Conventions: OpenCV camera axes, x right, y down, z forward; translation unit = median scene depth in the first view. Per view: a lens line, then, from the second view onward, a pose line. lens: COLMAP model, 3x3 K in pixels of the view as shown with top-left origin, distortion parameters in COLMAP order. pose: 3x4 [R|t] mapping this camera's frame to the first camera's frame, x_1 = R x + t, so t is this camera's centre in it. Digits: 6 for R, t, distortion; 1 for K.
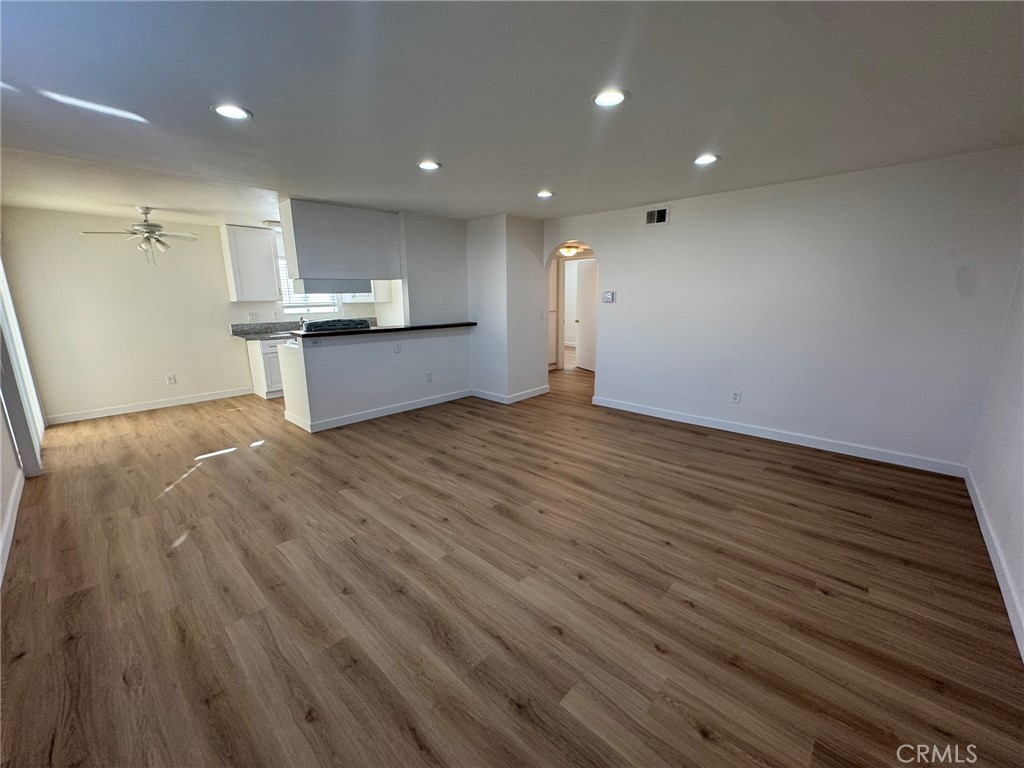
lens RADIAL K [[409.3, 0, 512.7], [0, 409.3, 387.9], [0, 0, 1]] dist [-0.003648, -0.000565]
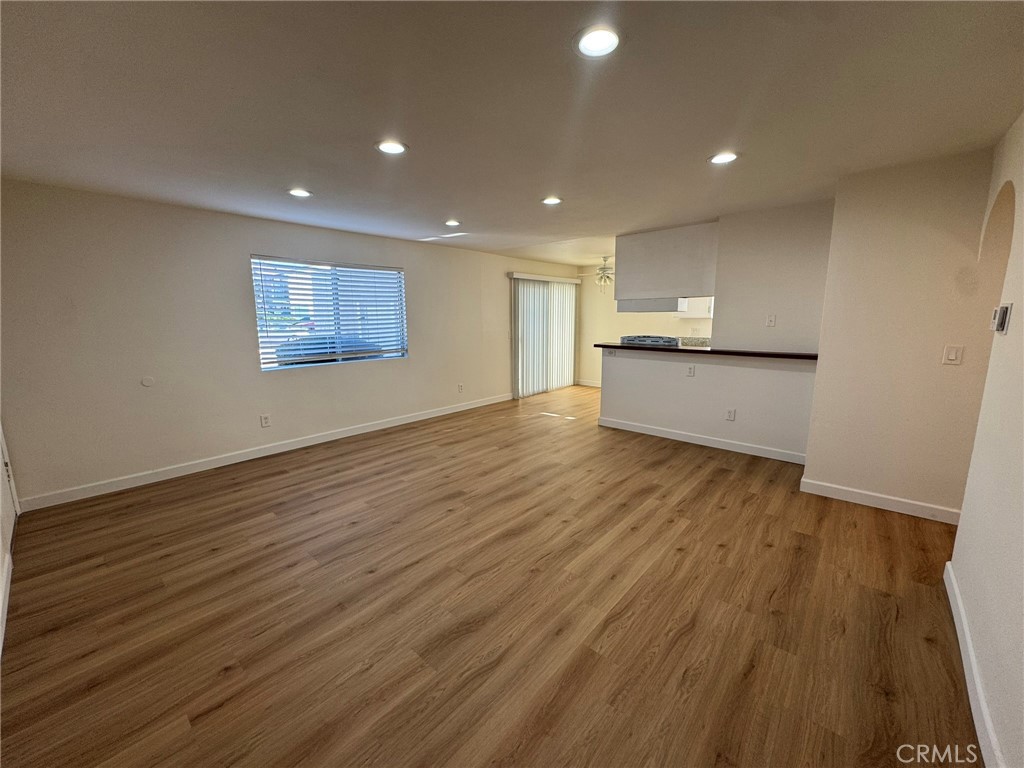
lens RADIAL K [[409.3, 0, 509.3], [0, 409.3, 387.2], [0, 0, 1]] dist [-0.003648, -0.000565]
pose [[0.019519, 0.177988, -0.983839, 0.843053], [-0.215706, 0.961602, 0.169685, -0.181786], [0.976263, 0.208908, 0.057163, 0.787008]]
